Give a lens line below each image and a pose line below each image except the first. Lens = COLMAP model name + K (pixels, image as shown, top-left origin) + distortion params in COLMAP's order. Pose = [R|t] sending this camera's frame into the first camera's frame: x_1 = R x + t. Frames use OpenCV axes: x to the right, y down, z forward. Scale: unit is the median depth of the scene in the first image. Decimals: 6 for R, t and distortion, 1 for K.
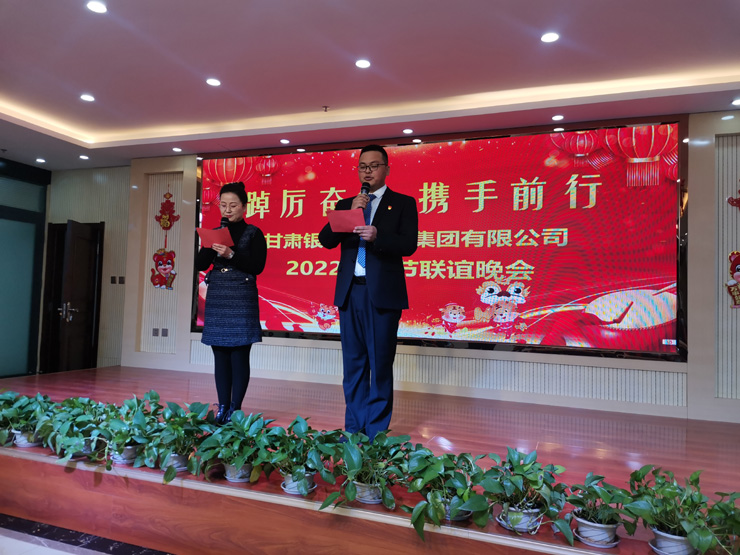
lens RADIAL K [[558.0, 0, 369.4], [0, 558.0, 279.1], [0, 0, 1]] dist [0.032047, -0.018522]
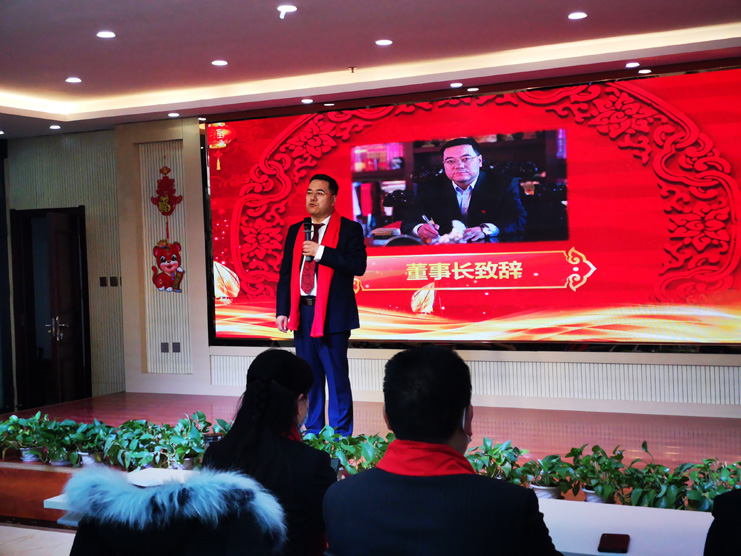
lens RADIAL K [[1134.3, 0, 371.5], [0, 1134.3, 277.7], [0, 0, 1]] dist [0.097558, 0.000000]
pose [[0.989442, -0.062370, -0.130826, 0.253311], [0.071212, 0.995404, 0.064033, -0.178373], [0.126231, -0.072674, 0.989335, -1.133842]]
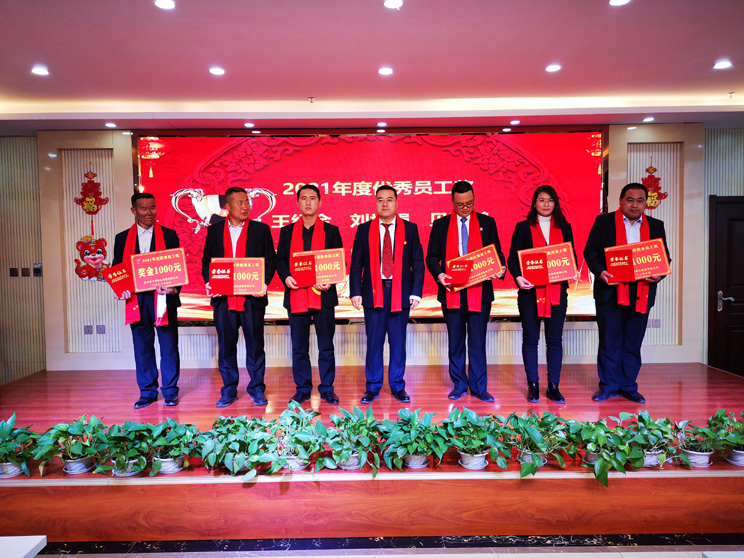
lens RADIAL K [[586.4, 0, 370.8], [0, 586.4, 278.6], [0, 0, 1]] dist [0.060165, -0.022958]
pose [[0.928942, -0.059141, 0.365471, -0.651541], [0.026183, 0.995181, 0.094491, -0.138412], [-0.369298, -0.078207, 0.926014, -0.083376]]
